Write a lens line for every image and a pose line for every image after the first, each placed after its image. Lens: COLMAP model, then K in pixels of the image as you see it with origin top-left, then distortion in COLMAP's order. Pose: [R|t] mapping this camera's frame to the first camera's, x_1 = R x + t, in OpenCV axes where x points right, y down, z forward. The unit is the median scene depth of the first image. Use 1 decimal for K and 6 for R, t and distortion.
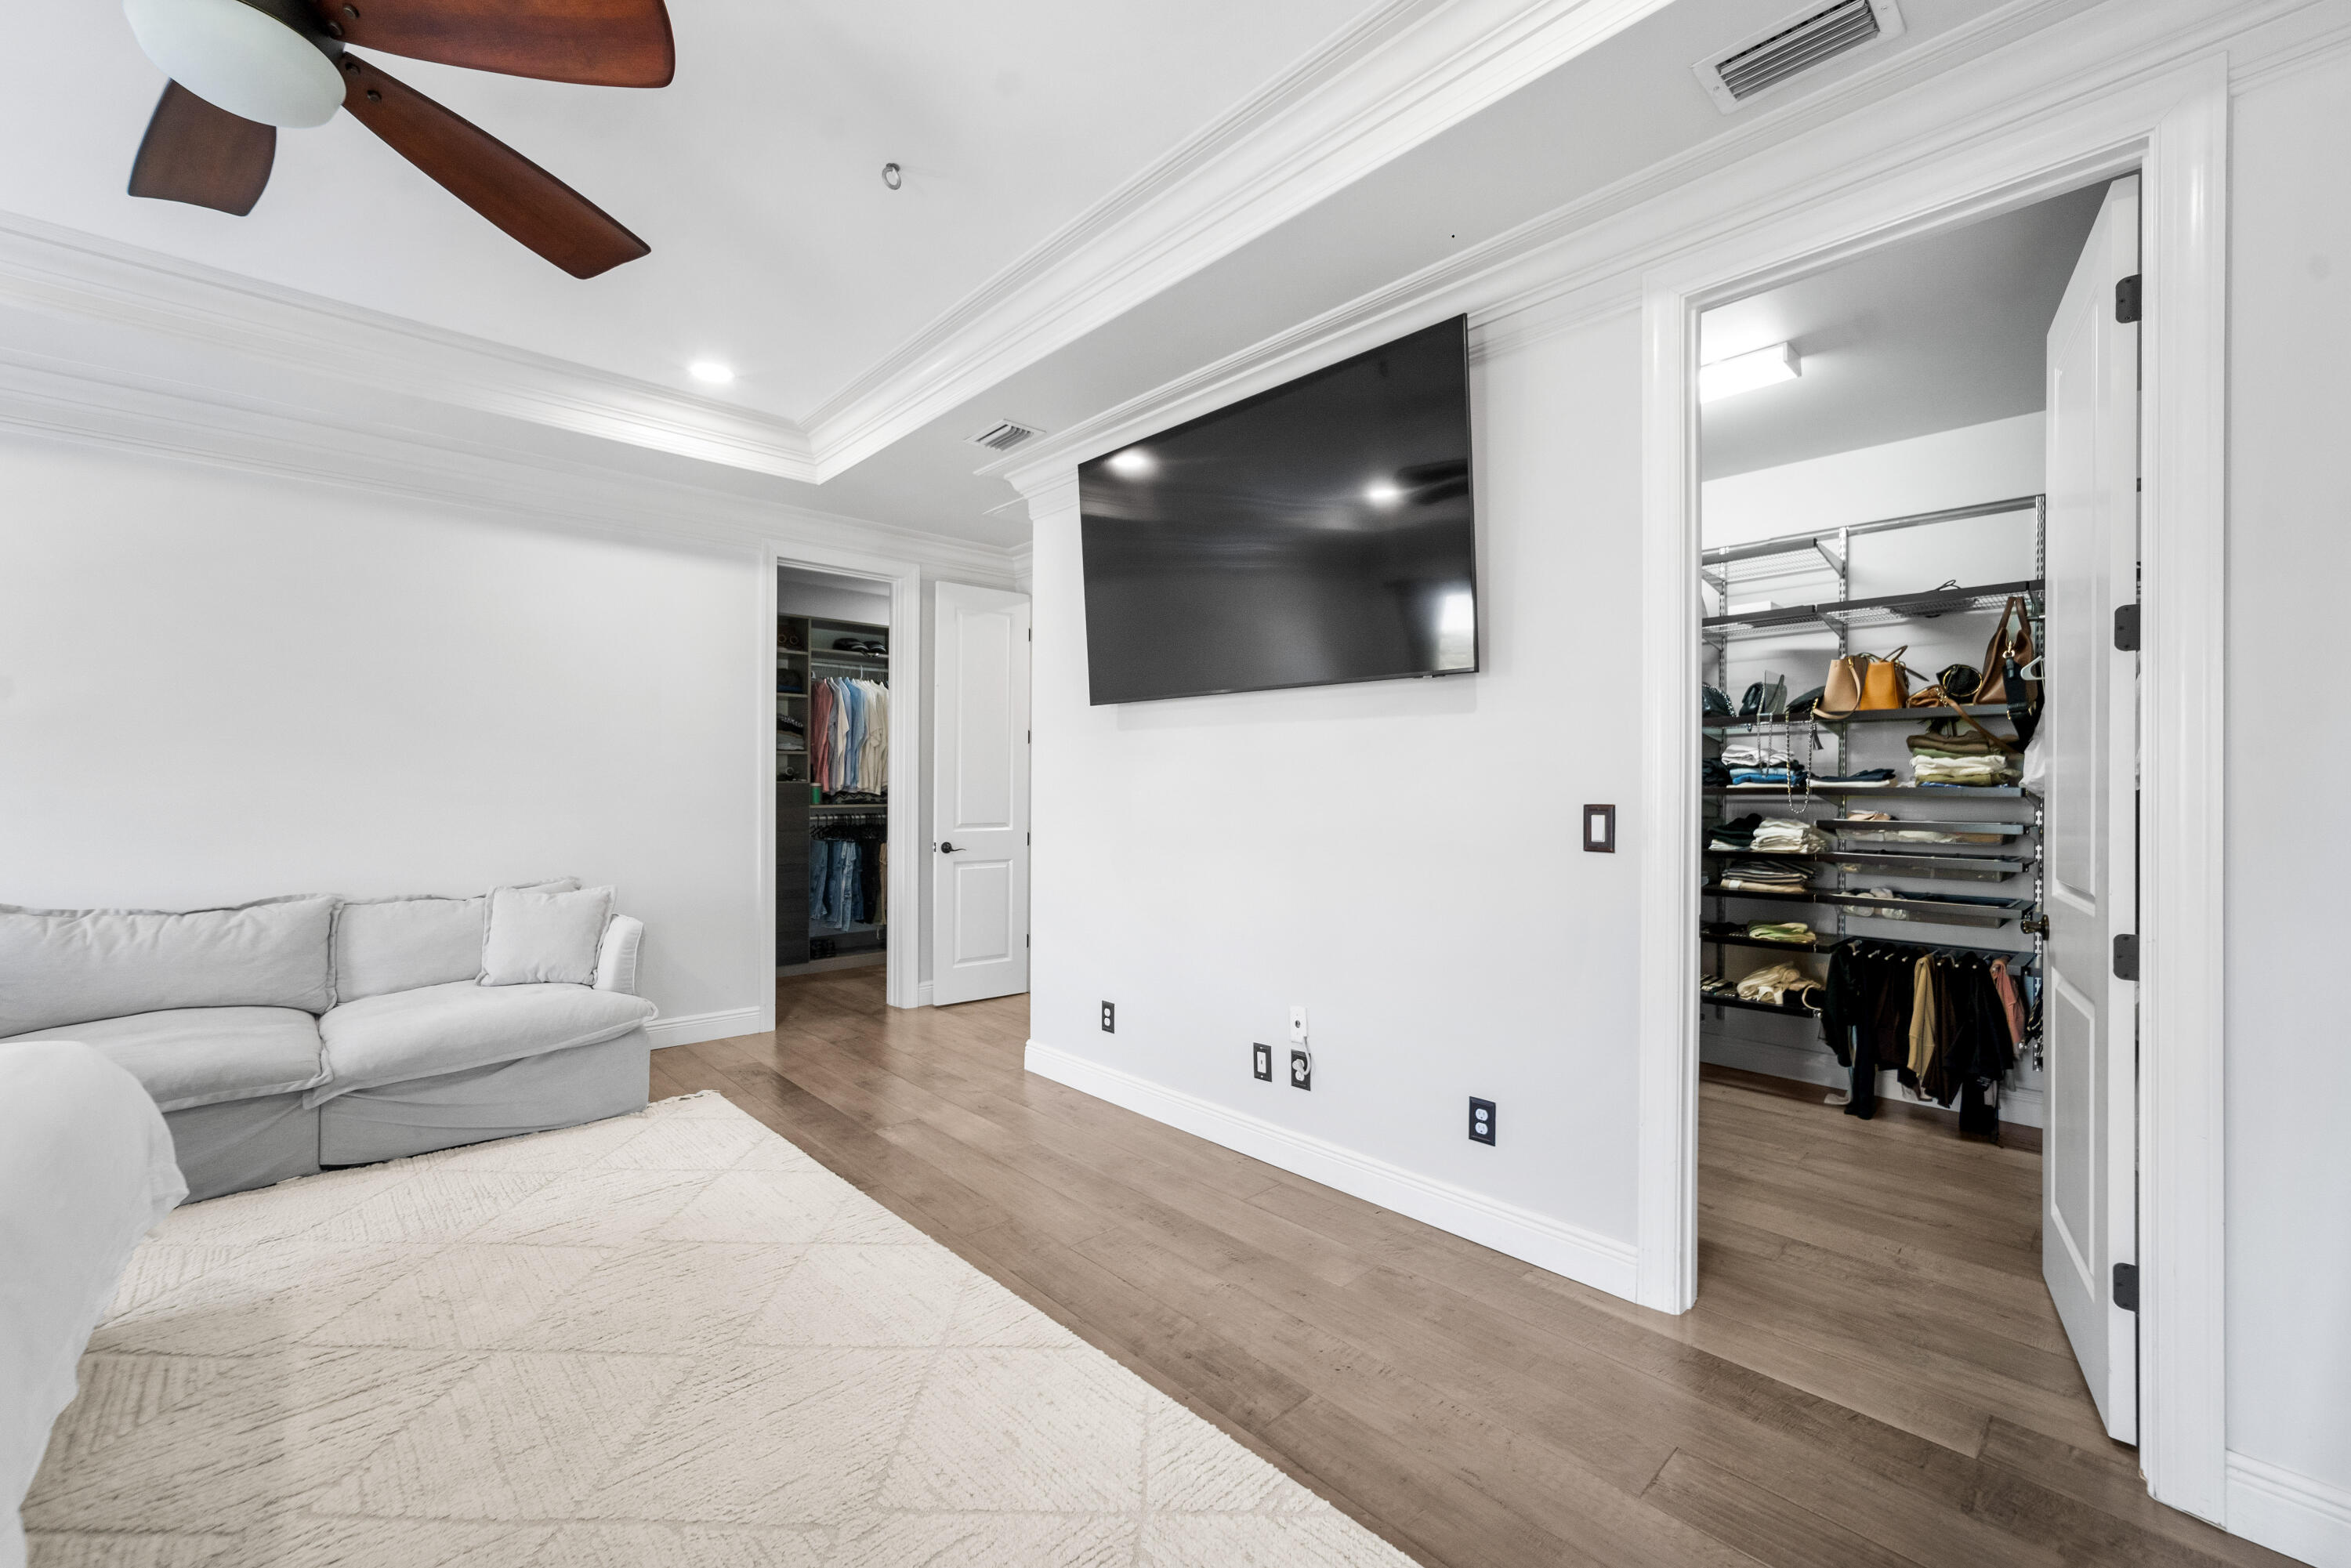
lens RADIAL K [[942.2, 0, 1162.1], [0, 942.2, 785.2], [0, 0, 1]] dist [-0.002920, 0.001627]
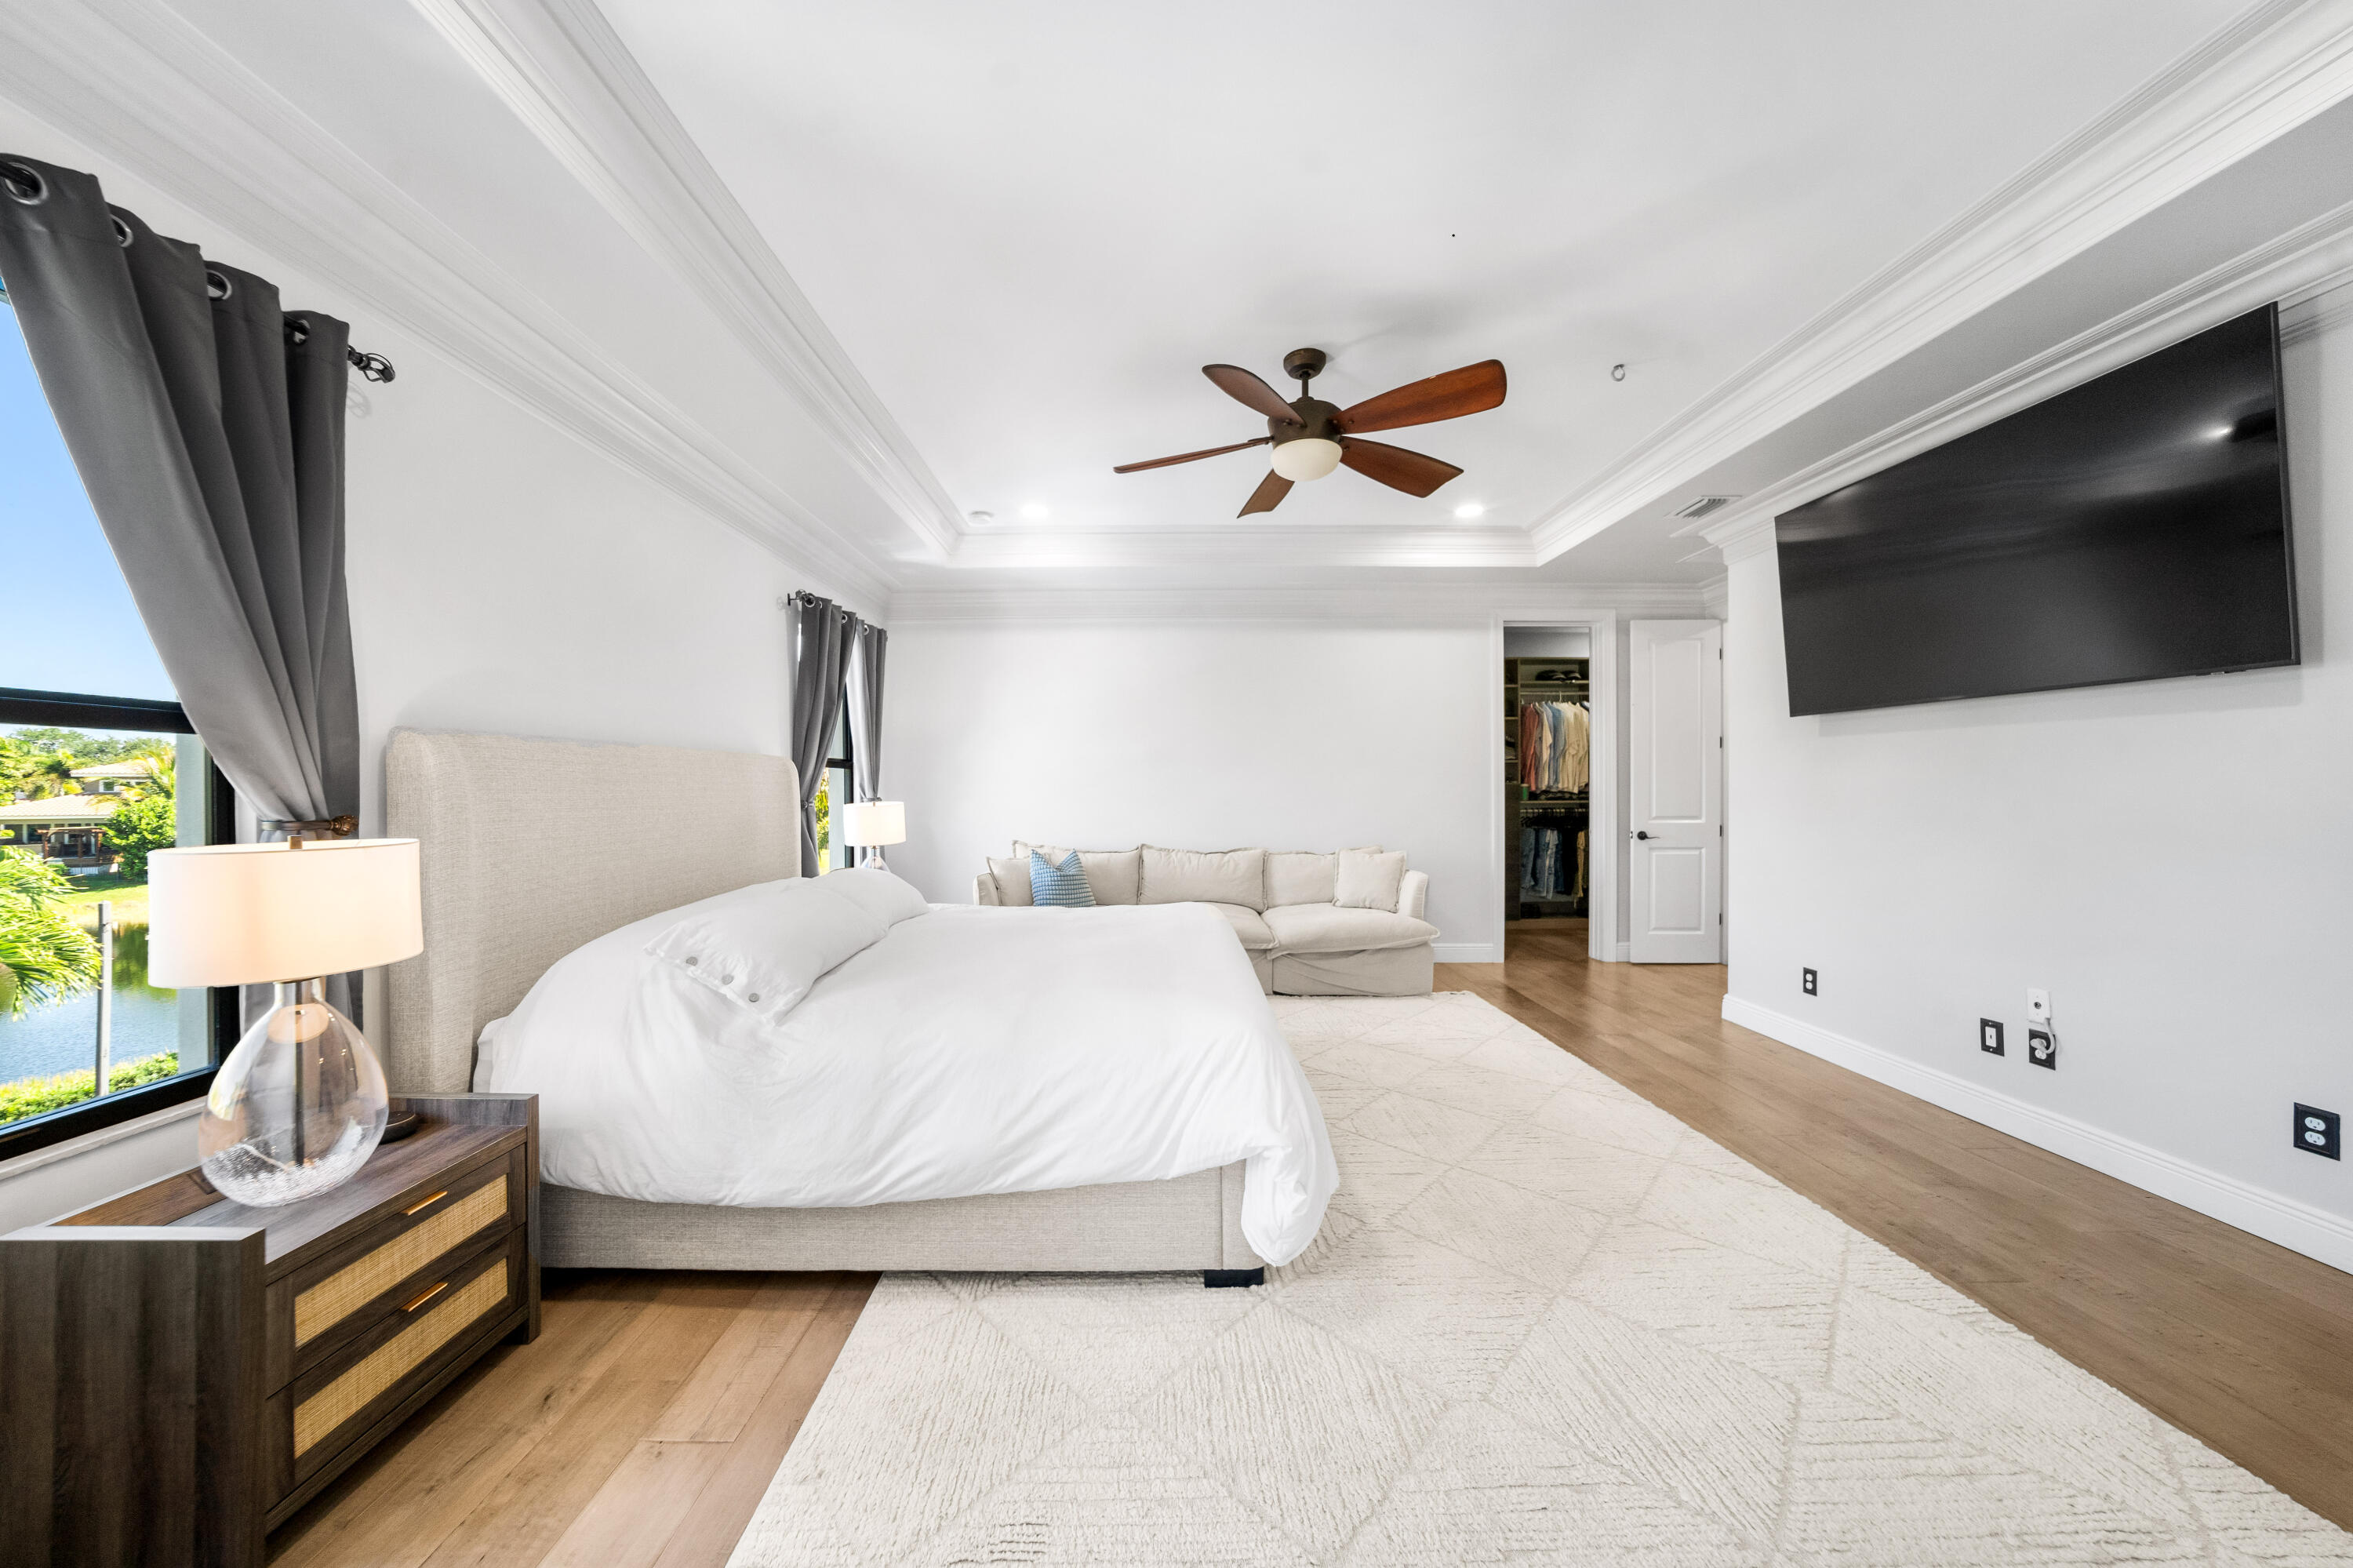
lens RADIAL K [[817.9, 0, 1147.9], [0, 817.9, 789.6], [0, 0, 1]] dist [-0.020098, 0.005522]
pose [[0.737925, -0.006378, -0.674852, 0.015324], [0.008523, 0.999964, -0.000132, 0.001953], [0.674829, -0.005654, 0.737953, -0.310339]]
